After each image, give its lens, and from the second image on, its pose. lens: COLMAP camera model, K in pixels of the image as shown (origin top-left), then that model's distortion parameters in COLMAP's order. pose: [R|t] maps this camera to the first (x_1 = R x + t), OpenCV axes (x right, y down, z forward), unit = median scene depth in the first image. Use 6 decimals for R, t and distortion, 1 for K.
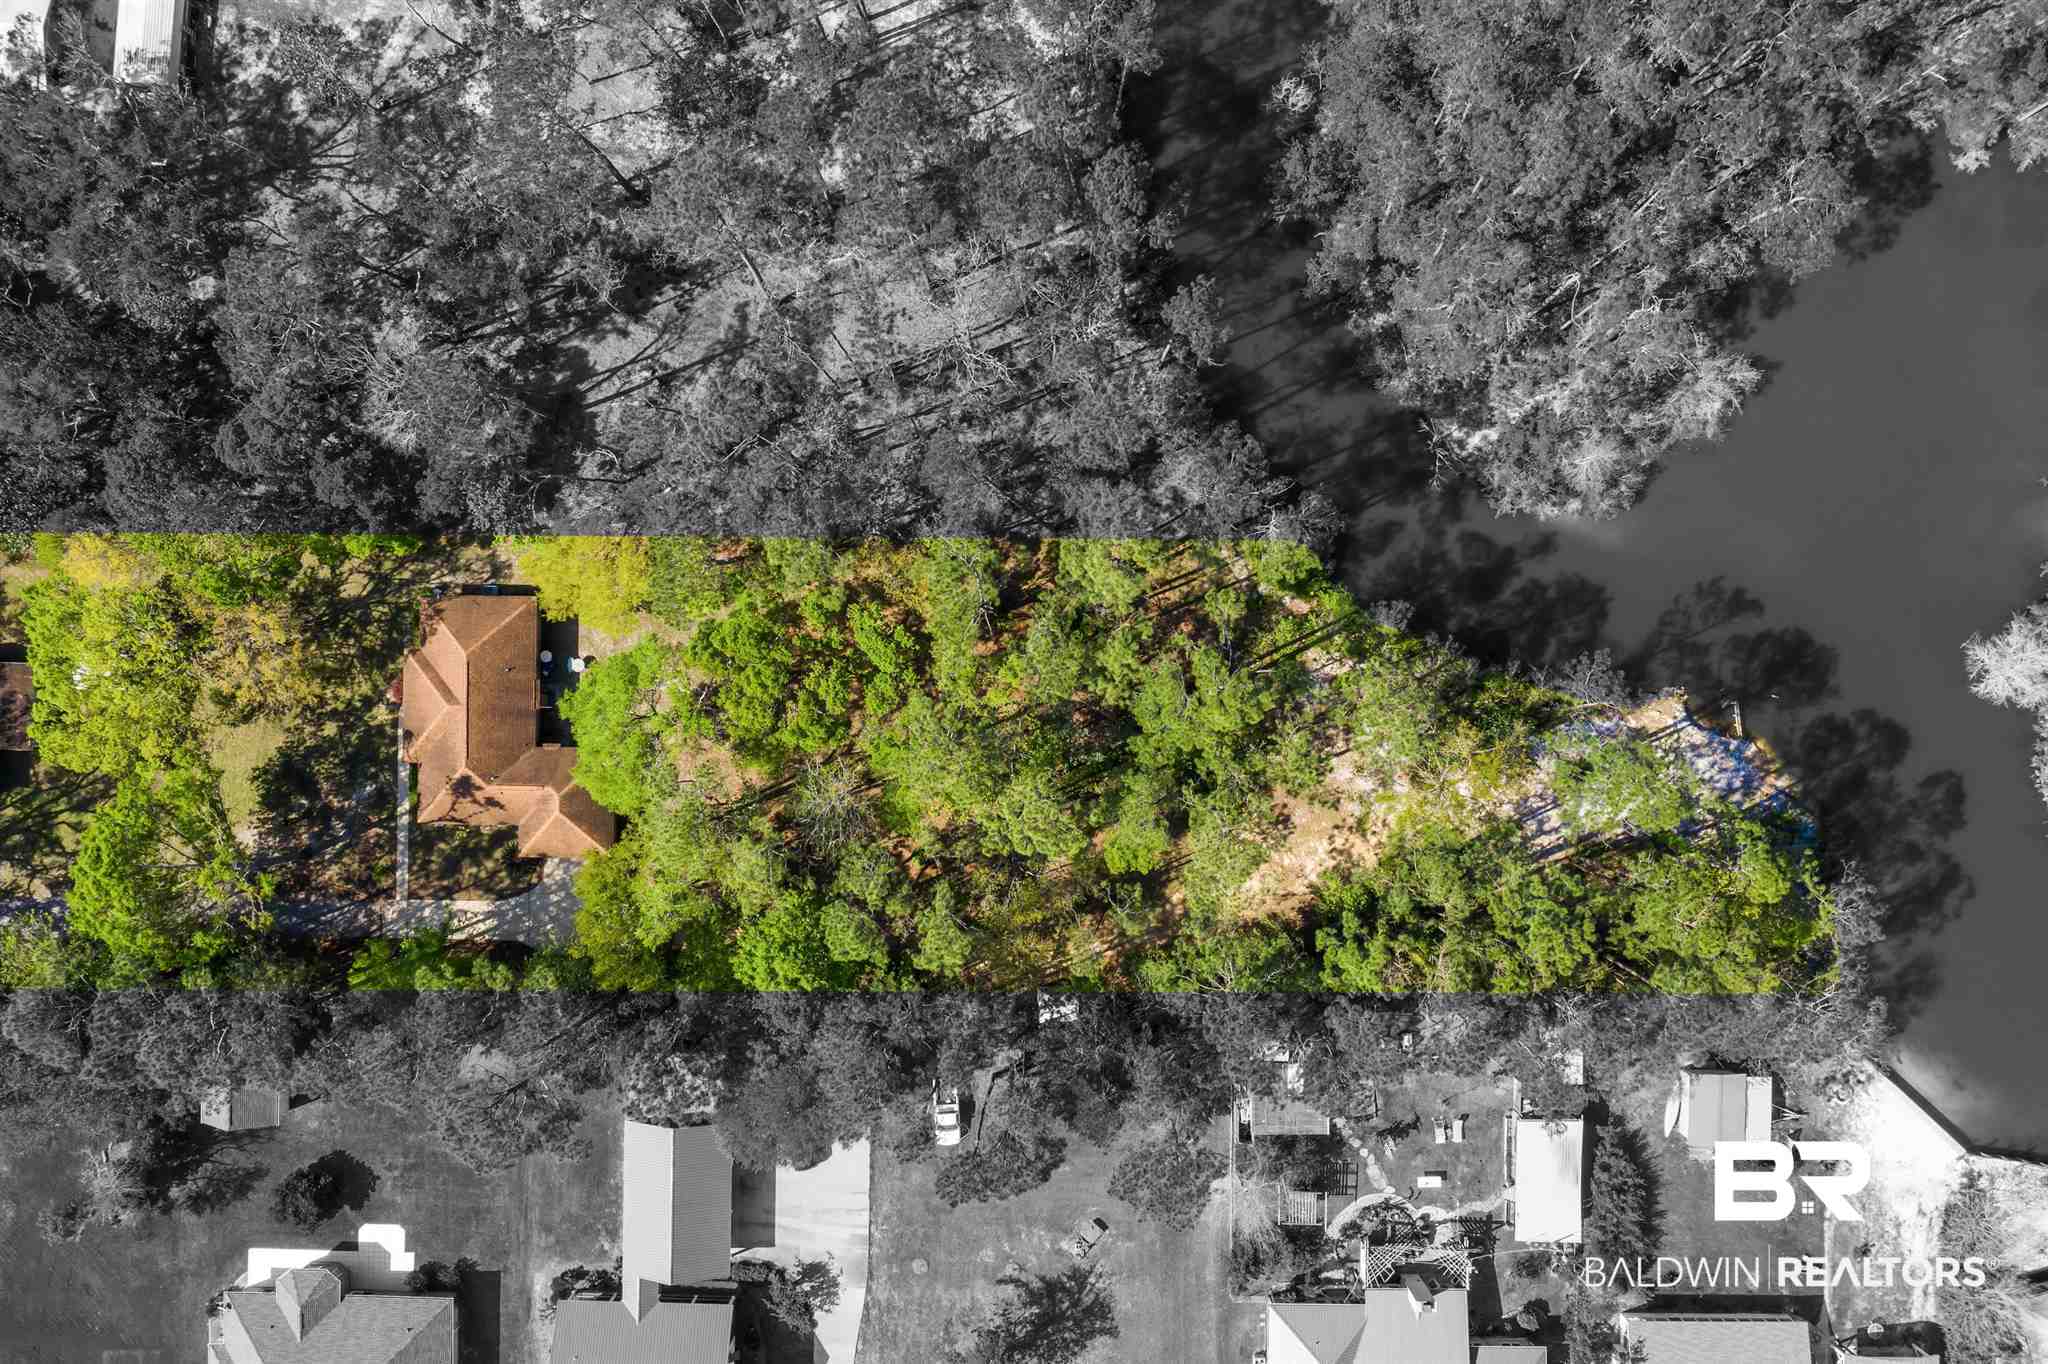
lens RADIAL K [[1654.8, 0, 1022.5], [0, 1654.8, 682.2], [0, 0, 1]] dist [-0.076180, 0.004880]
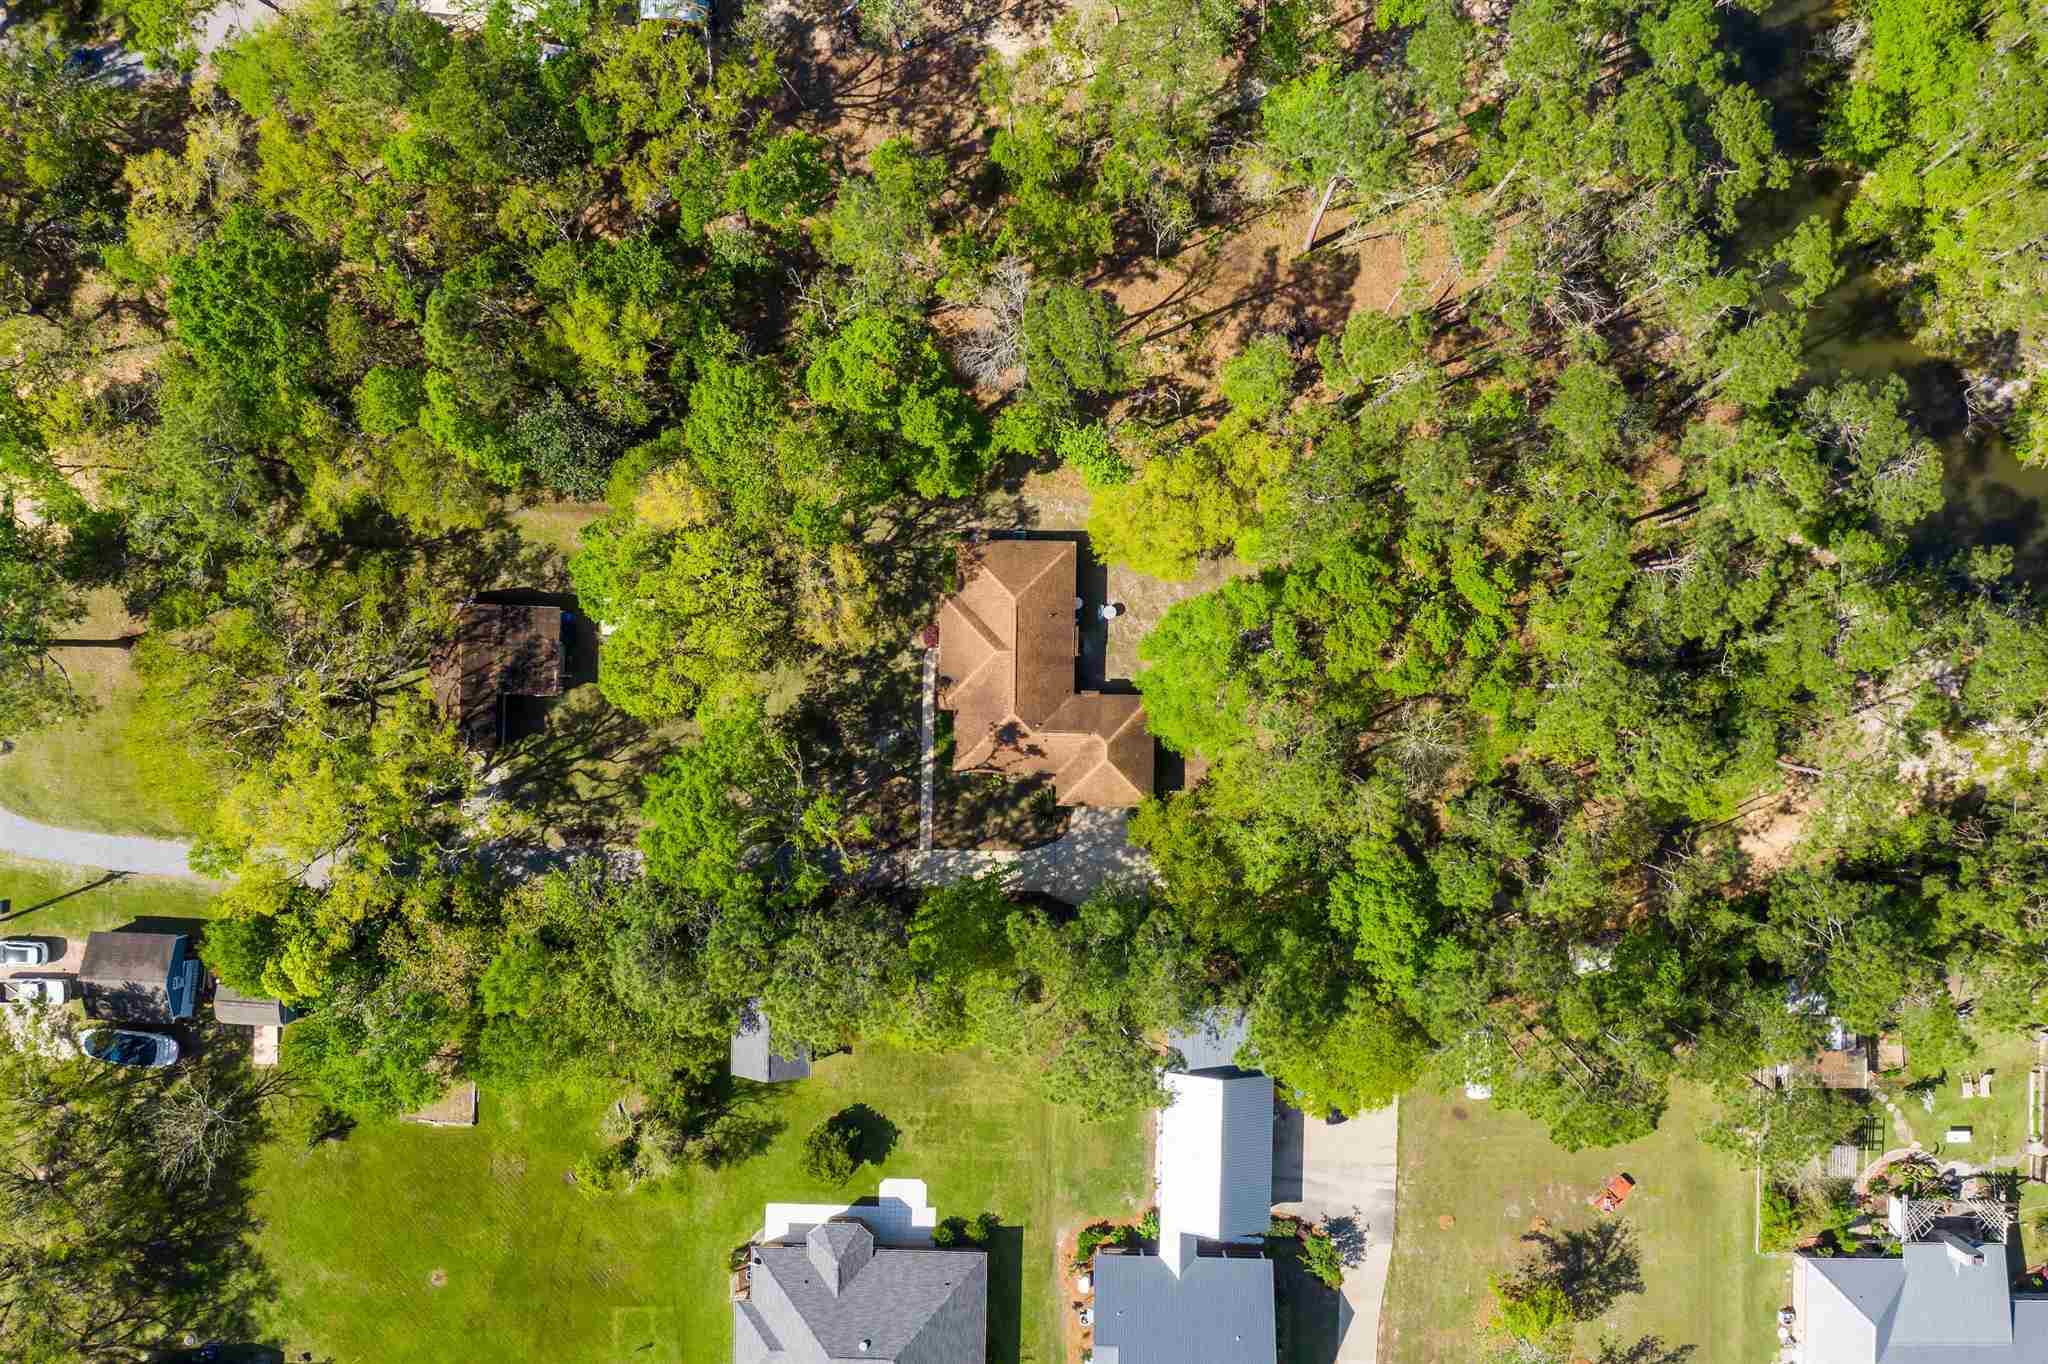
lens RADIAL K [[1654.8, 0, 1024.4], [0, 1654.8, 680.7], [0, 0, 1]] dist [-0.076180, 0.004880]
pose [[0.999299, 0.004467, -0.037172, -0.283819], [-0.004327, 0.999983, 0.003843, 0.027116], [0.037188, -0.003679, 0.999301, 0.005927]]
